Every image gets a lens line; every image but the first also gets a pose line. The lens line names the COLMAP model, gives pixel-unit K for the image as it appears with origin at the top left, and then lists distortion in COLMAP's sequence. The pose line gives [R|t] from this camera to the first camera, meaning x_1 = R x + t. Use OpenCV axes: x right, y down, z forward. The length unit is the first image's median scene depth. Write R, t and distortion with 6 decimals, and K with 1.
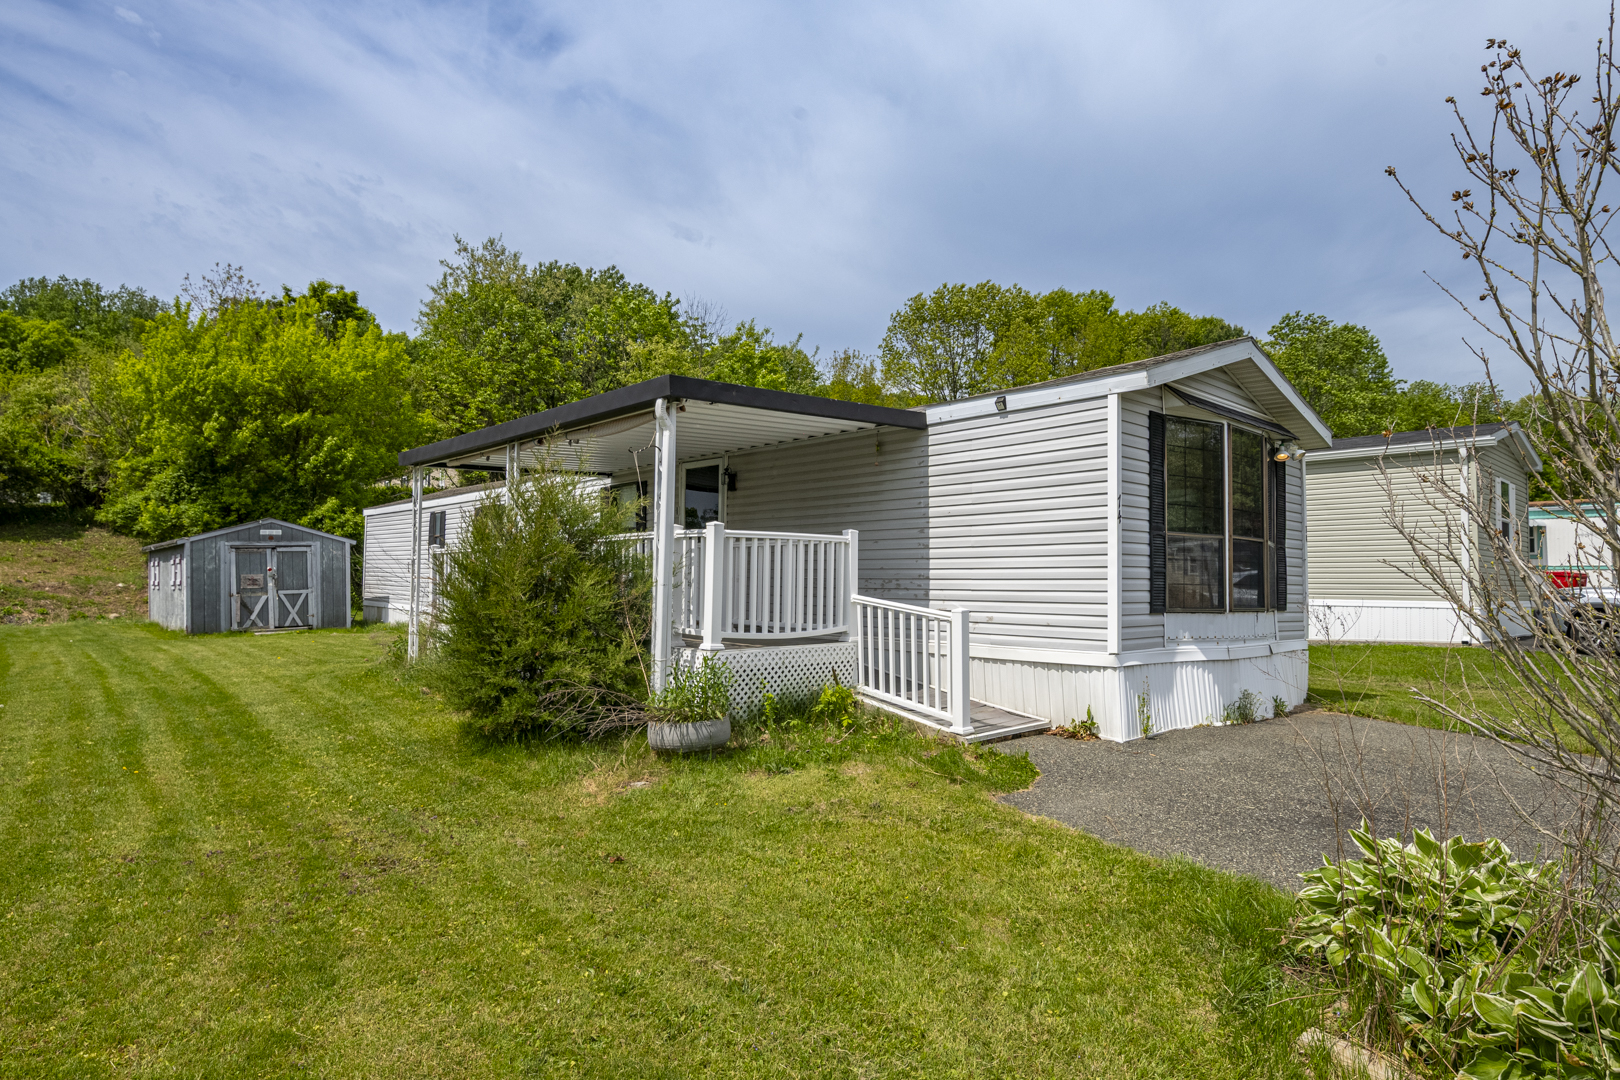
lens RADIAL K [[890.6, 0, 804.6], [0, 890.6, 544.4], [0, 0, 1]] dist [-0.010342, -0.000394]
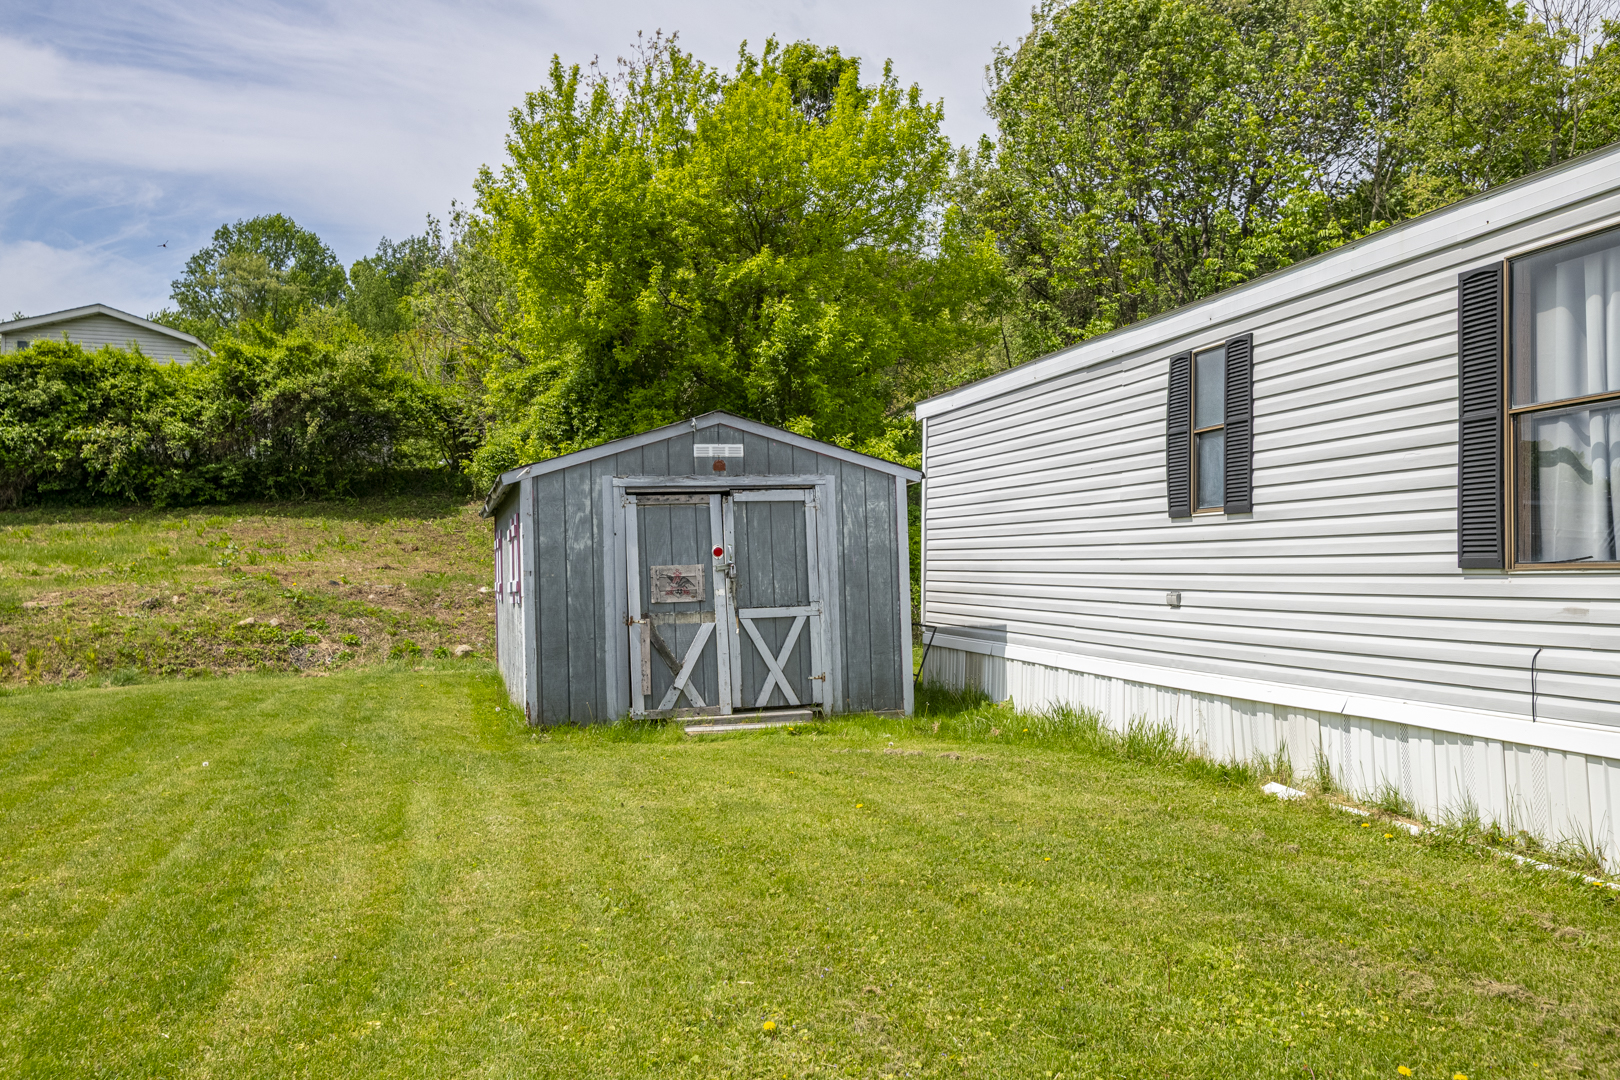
lens RADIAL K [[1261.6, 0, 771.3], [0, 1261.6, 519.0], [0, 0, 1]] dist [0.051237, 0.004559]
pose [[0.878470, -0.024265, -0.477181, -0.315886], [0.020609, 0.999704, -0.012895, 0.020831], [0.477353, 0.001494, 0.878710, 0.521688]]
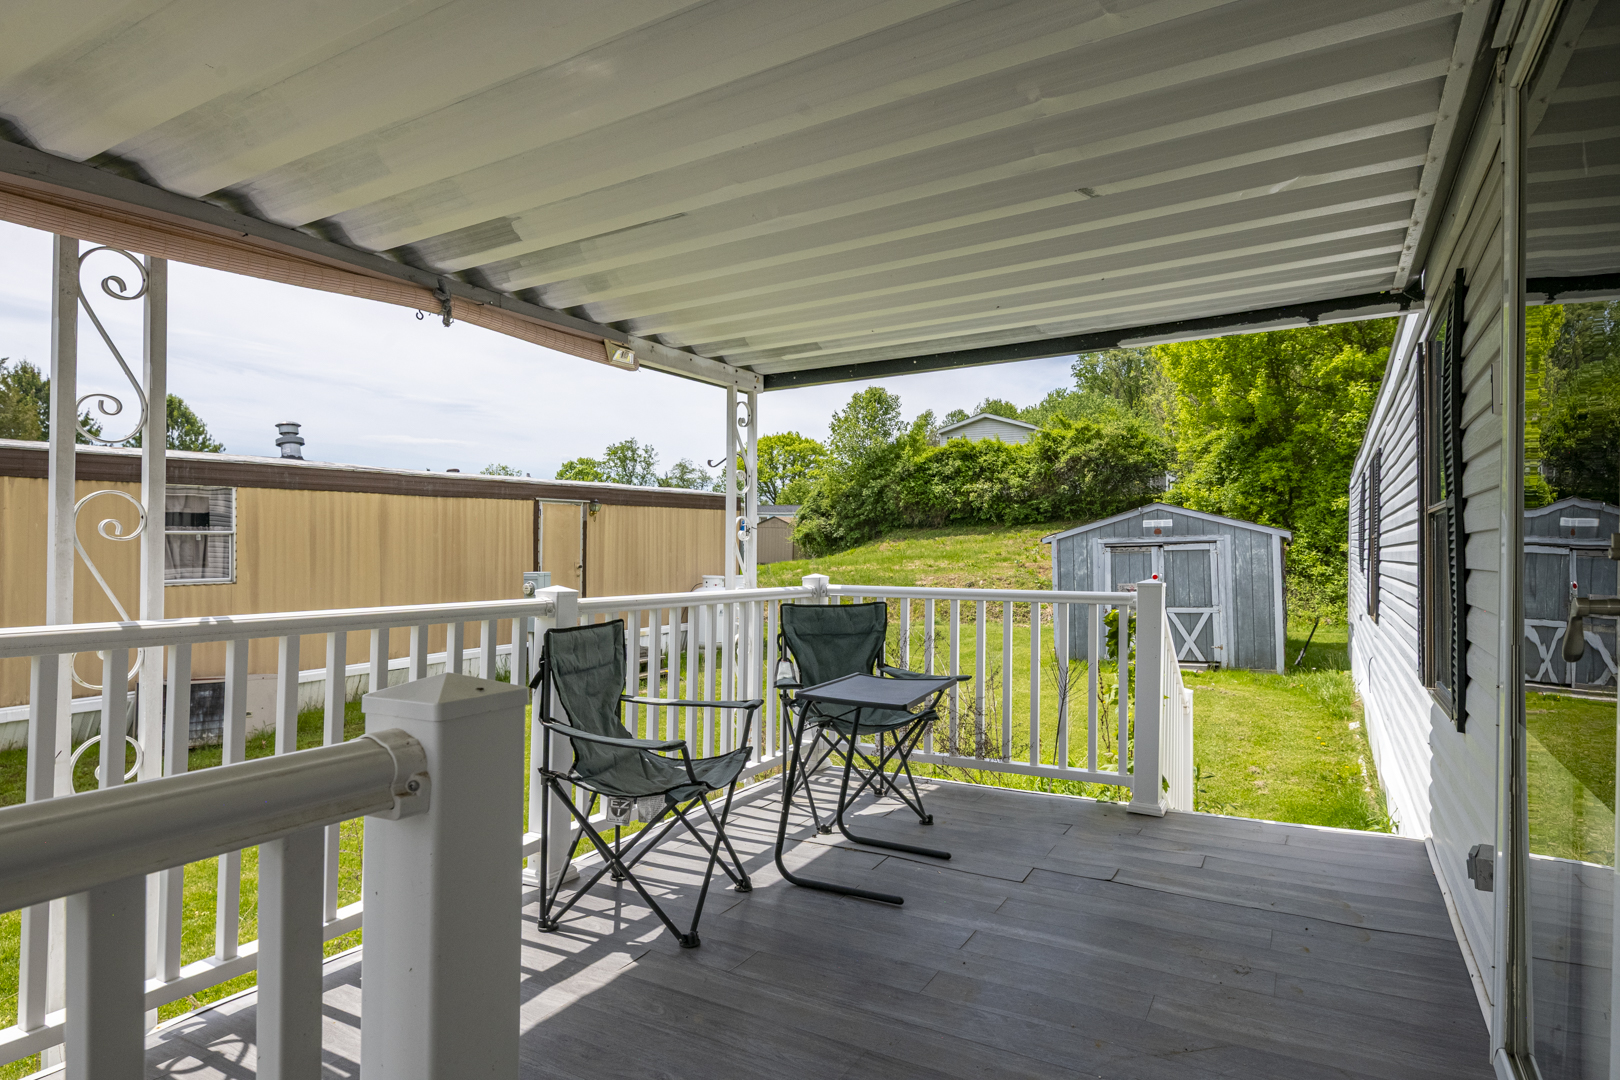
lens RADIAL K [[890.6, 0, 804.6], [0, 890.6, 544.4], [0, 0, 1]] dist [-0.010342, -0.000394]
pose [[0.318539, -0.004704, -0.947898, -0.026547], [0.029060, 0.999566, 0.004806, -0.008150], [0.947464, -0.029077, 0.318537, 0.489056]]
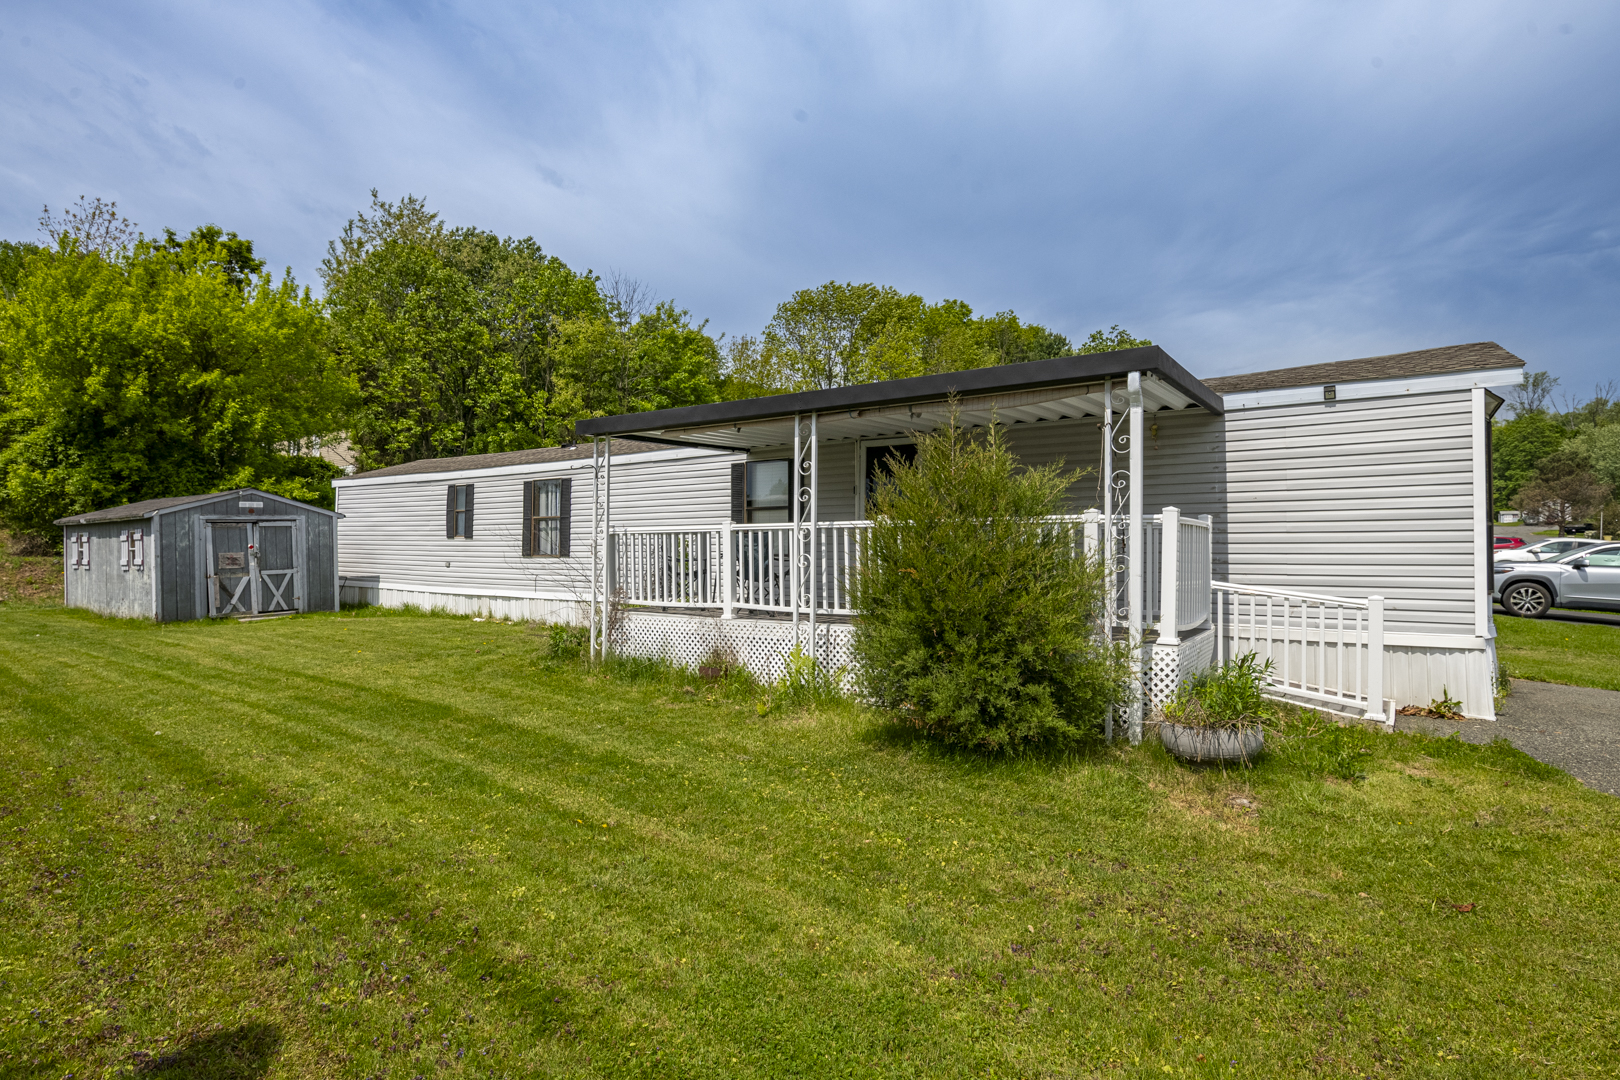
lens RADIAL K [[805.8, 0, 810.0], [0, 805.8, 540.0], [0, 0, 1]] dist [0.001574, -0.011318]
pose [[0.974387, 0.000742, 0.224875, -0.228843], [-0.007051, 0.999604, 0.027254, -0.004054], [-0.224765, -0.028141, 0.974006, 0.092529]]
